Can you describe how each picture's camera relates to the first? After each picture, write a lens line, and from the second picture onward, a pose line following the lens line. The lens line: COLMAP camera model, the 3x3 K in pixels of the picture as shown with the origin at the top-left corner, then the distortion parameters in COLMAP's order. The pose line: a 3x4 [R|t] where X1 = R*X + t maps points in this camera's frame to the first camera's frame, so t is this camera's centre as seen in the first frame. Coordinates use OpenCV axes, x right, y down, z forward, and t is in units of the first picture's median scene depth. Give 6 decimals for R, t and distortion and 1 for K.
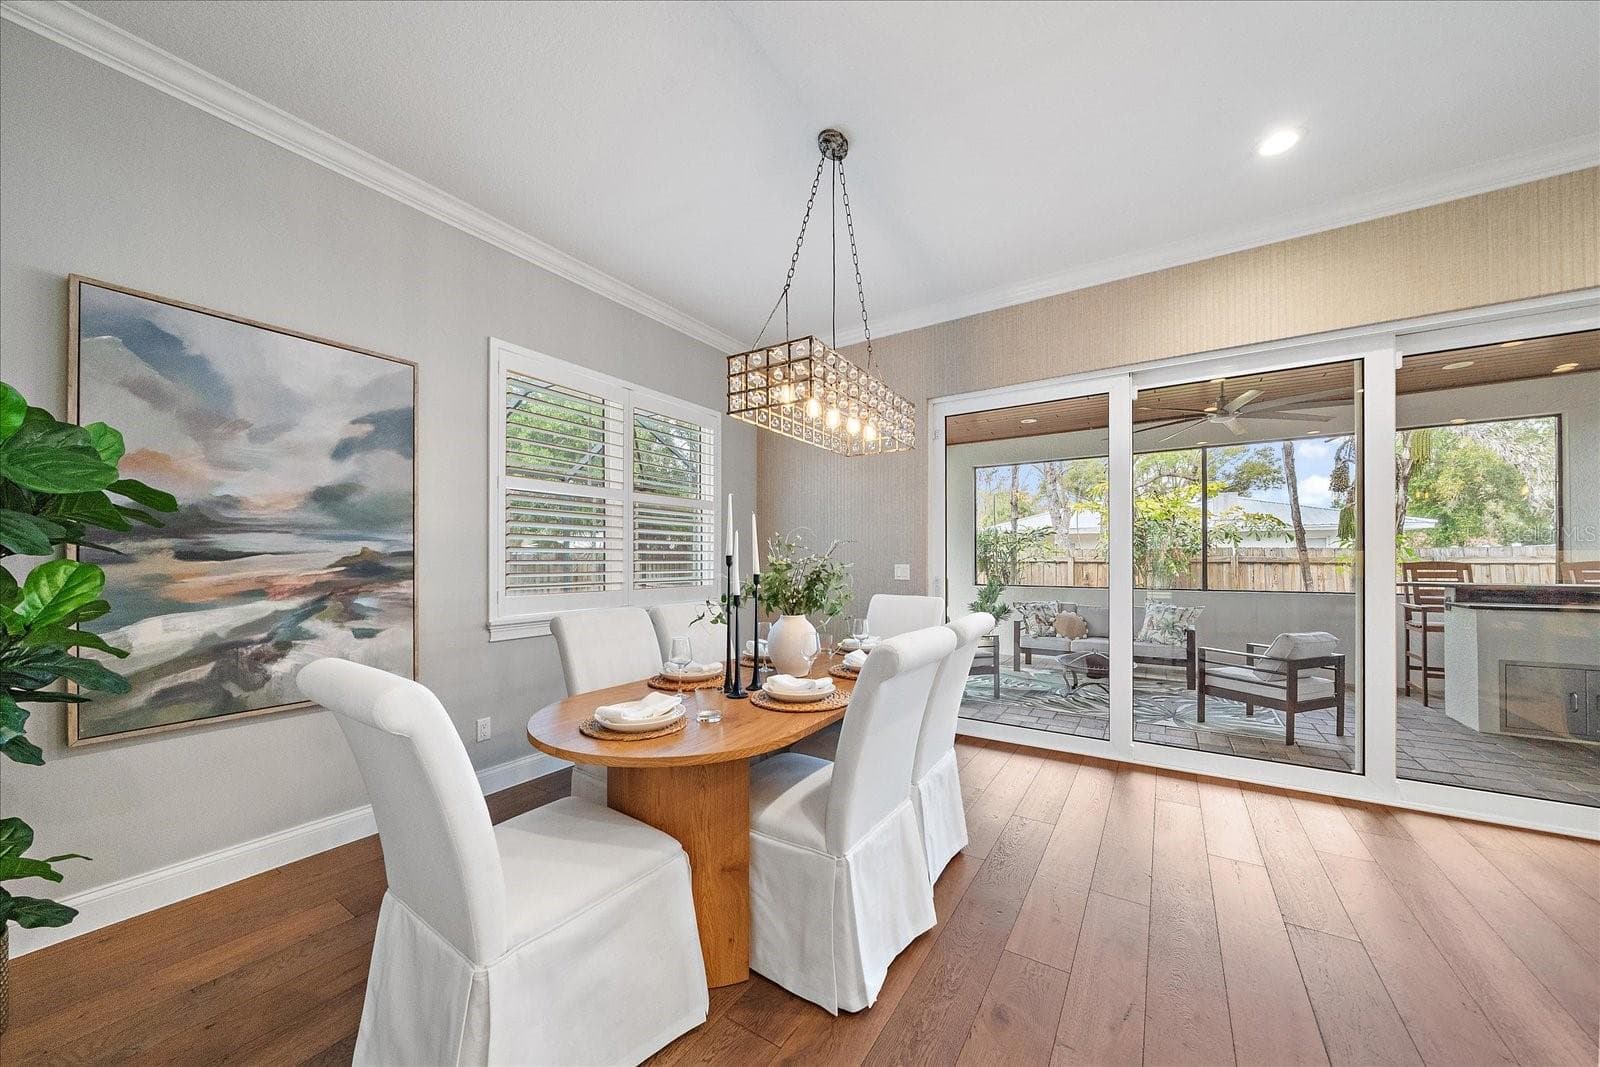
lens RADIAL K [[557.8, 0, 798.1], [0, 557.8, 550.6], [0, 0, 1]] dist [0.001241, -0.000223]
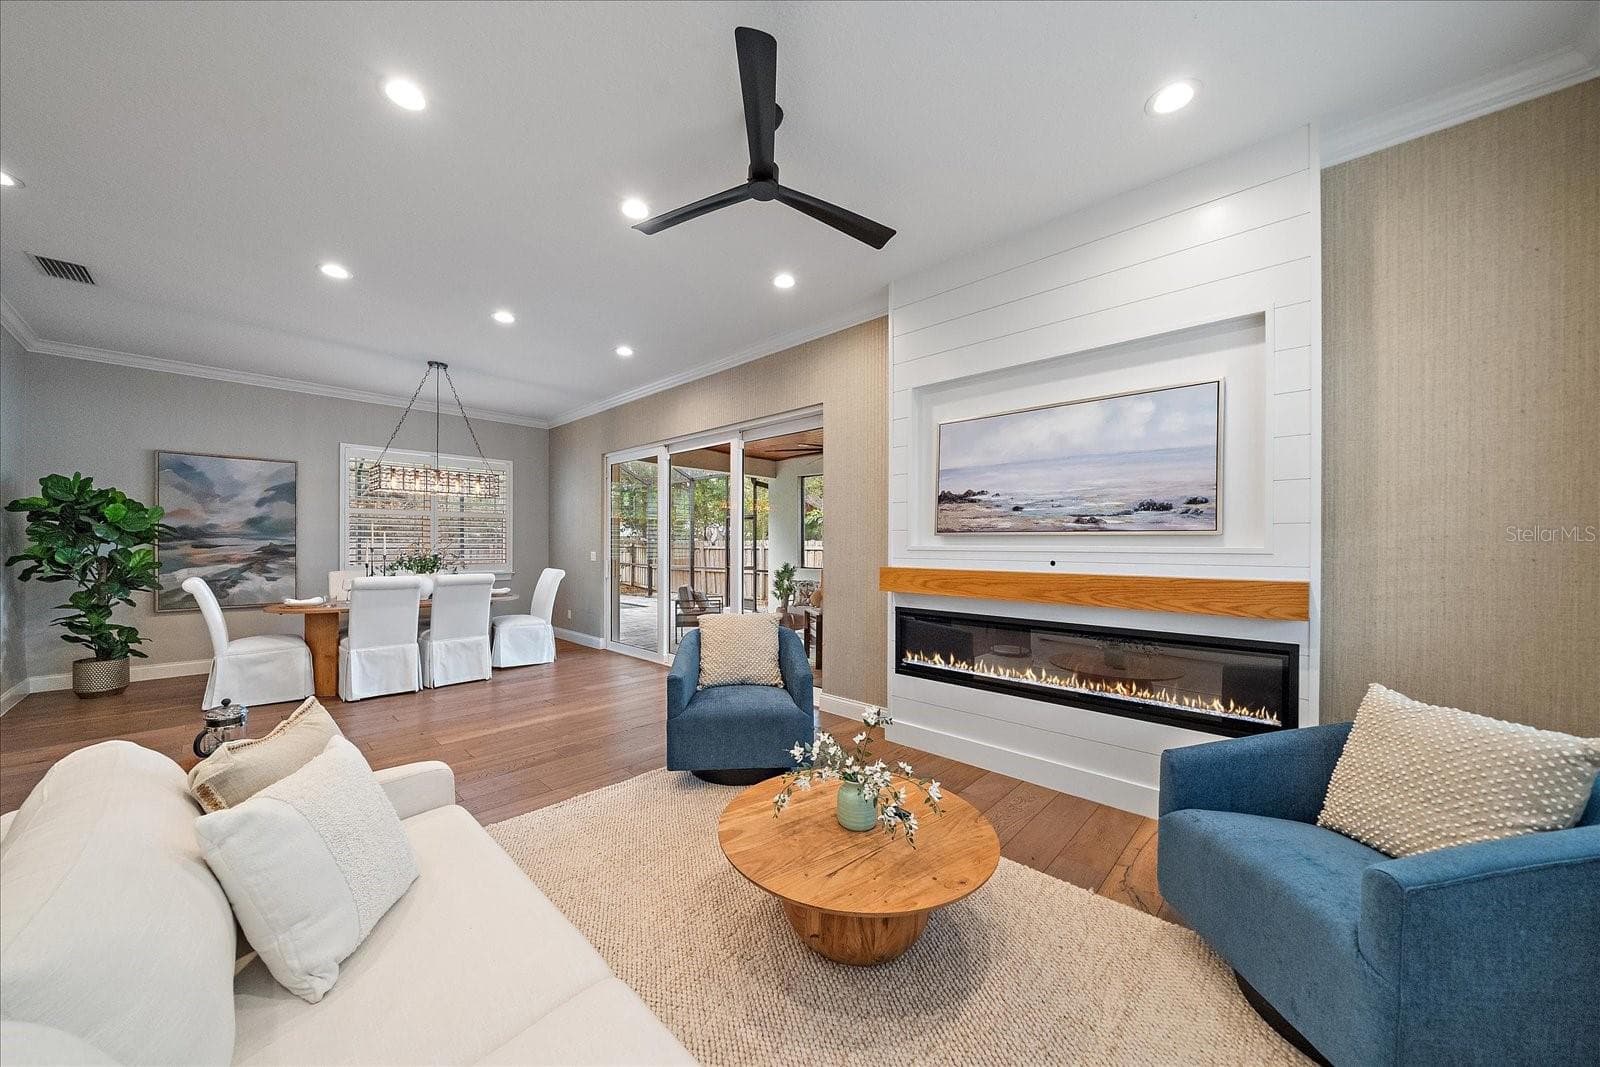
lens RADIAL K [[557.8, 0, 798.5], [0, 557.8, 542.6], [0, 0, 1]] dist [0.001241, -0.000223]
pose [[0.984541, 0.005105, -0.175081, 1.867041], [-0.003041, 0.999923, 0.012054, -0.042991], [0.175129, -0.011335, 0.984480, -0.954847]]
